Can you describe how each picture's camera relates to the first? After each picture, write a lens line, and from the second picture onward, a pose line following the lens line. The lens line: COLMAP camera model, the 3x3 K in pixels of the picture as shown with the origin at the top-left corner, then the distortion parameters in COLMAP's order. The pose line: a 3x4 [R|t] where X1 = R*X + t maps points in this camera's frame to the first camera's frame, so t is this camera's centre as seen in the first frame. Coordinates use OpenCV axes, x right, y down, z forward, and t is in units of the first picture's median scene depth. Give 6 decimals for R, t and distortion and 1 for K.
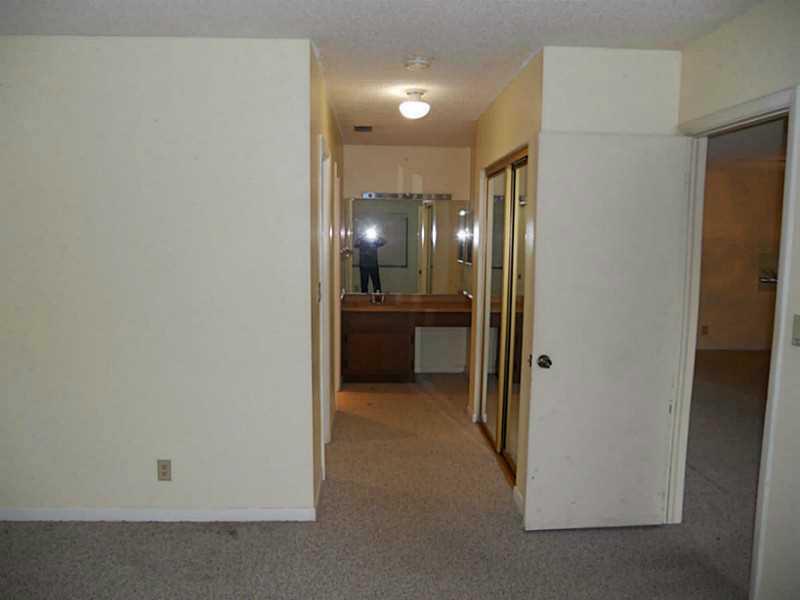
lens RADIAL K [[600.3, 0, 400.0], [0, 600.3, 300.0], [0, 0, 1]] dist [-0.066087, 0.009016]
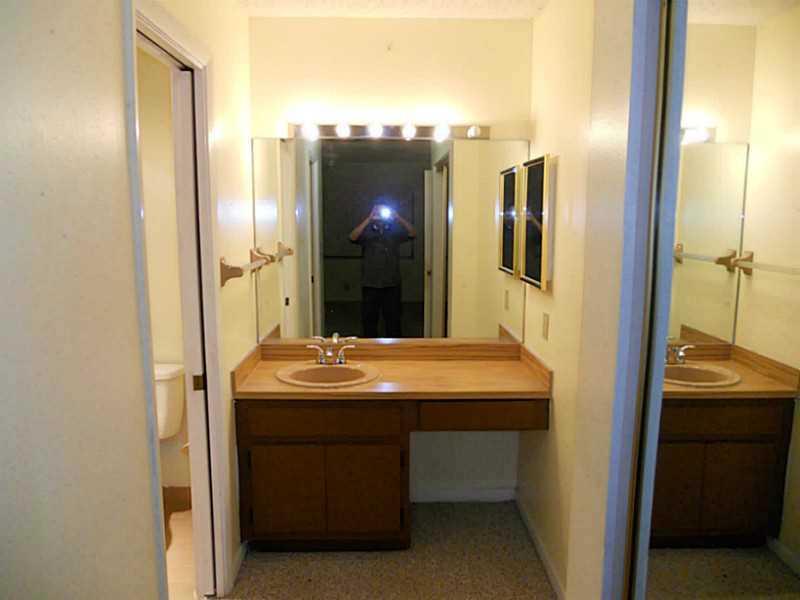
lens RADIAL K [[600.3, 0, 400.0], [0, 600.3, 300.0], [0, 0, 1]] dist [-0.066087, 0.009016]
pose [[0.999699, -0.006188, -0.023737, 0.028656], [0.006986, 0.999409, 0.033670, -0.061990], [0.023515, -0.033826, 0.999151, 0.551208]]
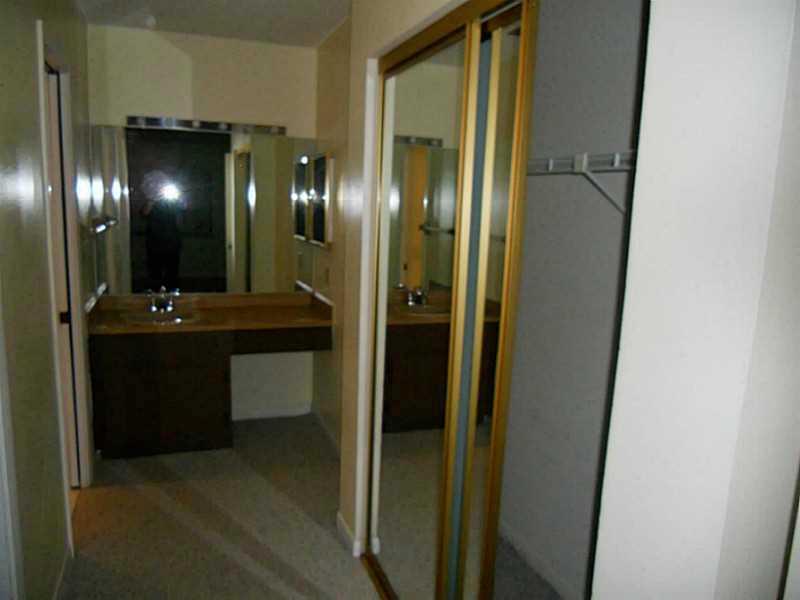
lens RADIAL K [[600.3, 0, 400.0], [0, 600.3, 300.0], [0, 0, 1]] dist [-0.066087, 0.009016]
pose [[0.949991, -0.029967, 0.310836, 0.004248], [0.010418, 0.997872, 0.064363, -0.040975], [-0.312103, -0.057907, 0.948282, 0.393120]]
